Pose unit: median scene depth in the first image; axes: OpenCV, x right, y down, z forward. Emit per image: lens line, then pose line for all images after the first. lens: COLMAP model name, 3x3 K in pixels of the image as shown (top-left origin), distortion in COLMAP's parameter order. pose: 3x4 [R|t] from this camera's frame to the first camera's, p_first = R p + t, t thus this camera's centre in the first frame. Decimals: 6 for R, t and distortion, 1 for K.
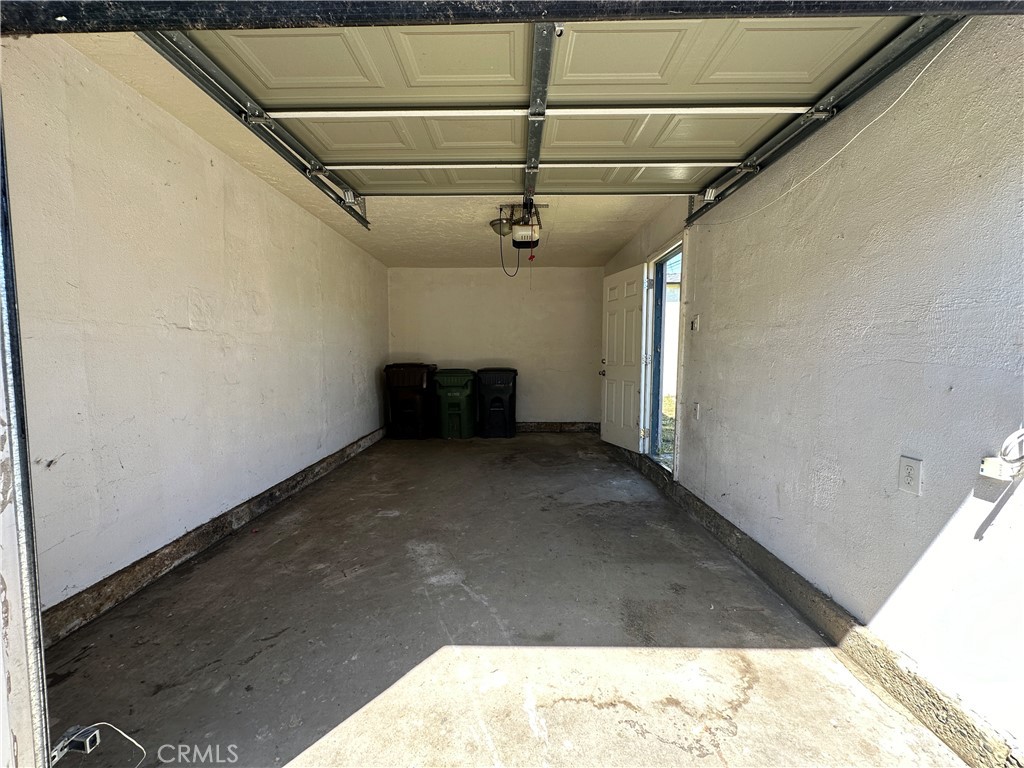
lens RADIAL K [[406.7, 0, 510.9], [0, 406.7, 384.9], [0, 0, 1]] dist [-0.004088, 0.000641]
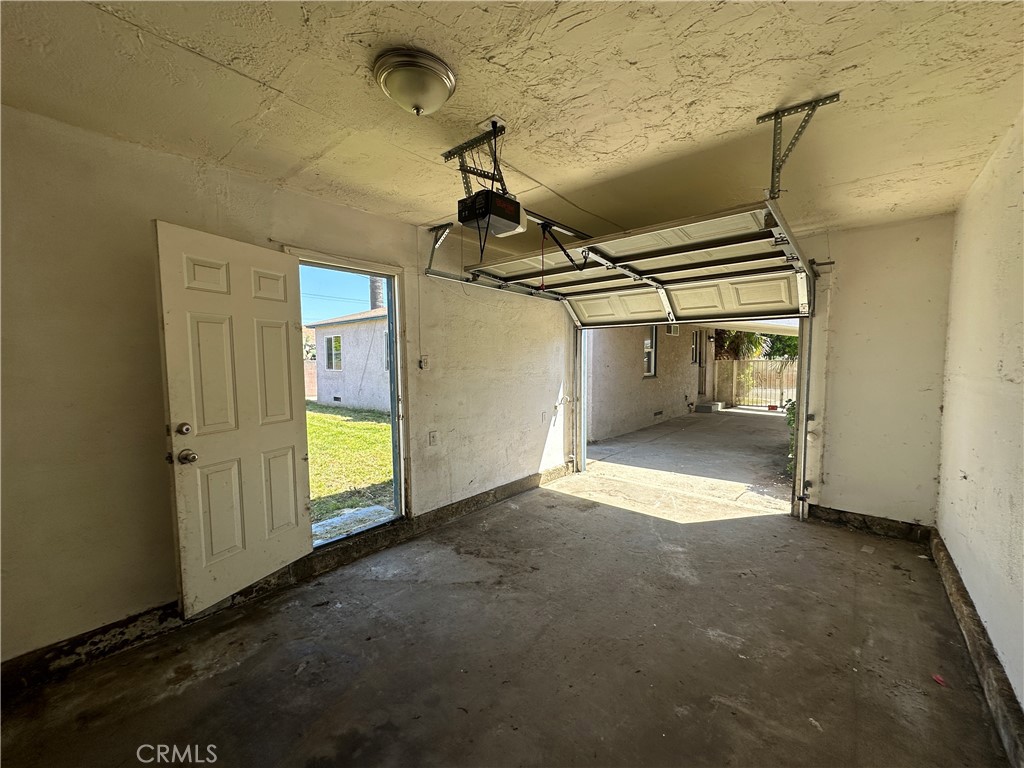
lens RADIAL K [[406.7, 0, 510.9], [0, 406.7, 384.9], [0, 0, 1]] dist [-0.004088, 0.000641]
pose [[-0.762247, -0.036406, 0.646262, -0.486240], [0.051769, 0.991790, 0.116930, -0.224373], [-0.645213, 0.122586, -0.754104, 1.817503]]
